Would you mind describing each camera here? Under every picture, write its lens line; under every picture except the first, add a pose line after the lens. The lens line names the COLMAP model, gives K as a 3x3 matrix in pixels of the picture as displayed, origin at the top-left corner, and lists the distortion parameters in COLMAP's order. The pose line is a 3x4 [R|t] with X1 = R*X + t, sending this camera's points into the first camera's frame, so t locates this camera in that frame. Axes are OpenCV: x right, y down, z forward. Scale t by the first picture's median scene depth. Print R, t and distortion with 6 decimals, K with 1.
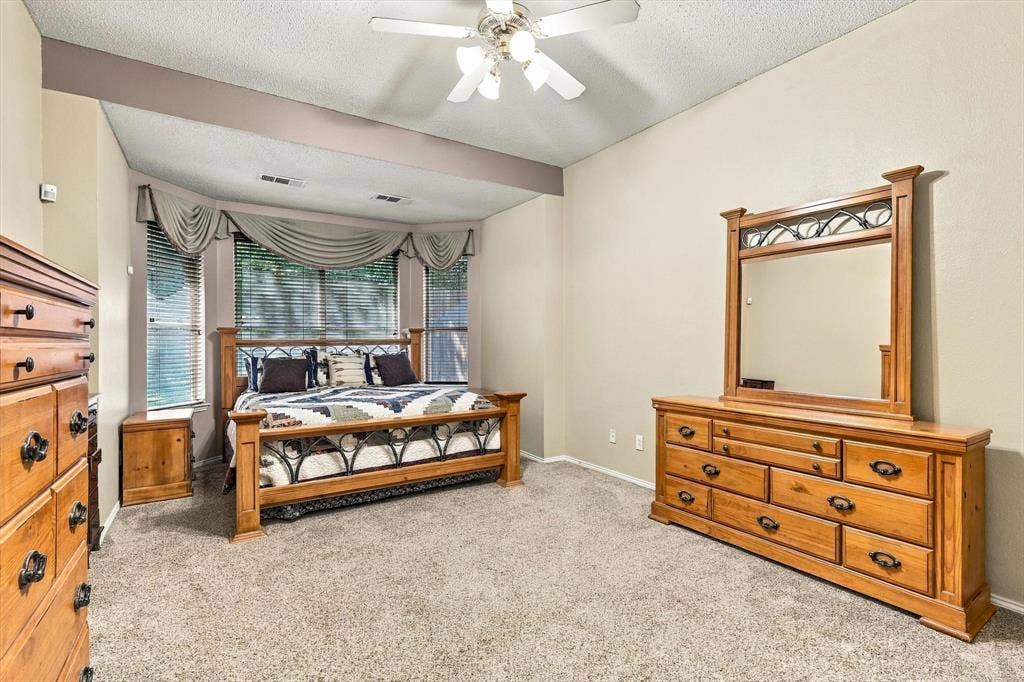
lens RADIAL K [[451.4, 0, 511.0], [0, 451.4, 342.1], [0, 0, 1]] dist [-0.001325, -0.000672]
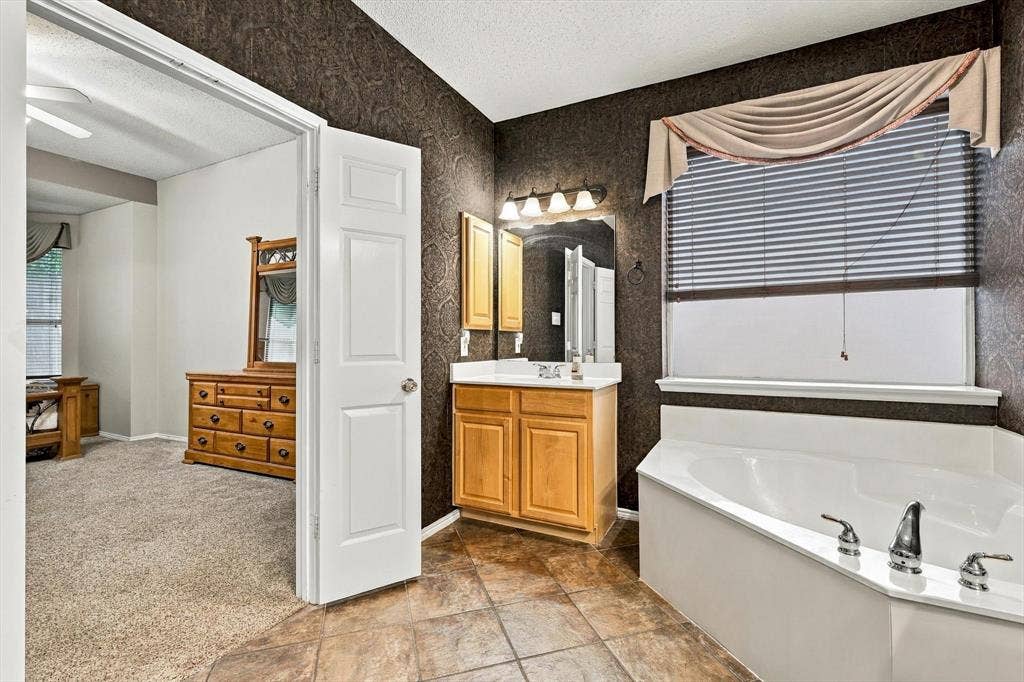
lens RADIAL K [[451.4, 0, 513.3], [0, 451.4, 336.7], [0, 0, 1]] dist [-0.001325, -0.000672]
pose [[0.870222, -0.004048, 0.492644, 0.531481], [0.011003, 0.999877, -0.011221, 0.048932], [-0.492537, 0.015185, 0.870159, -0.670817]]
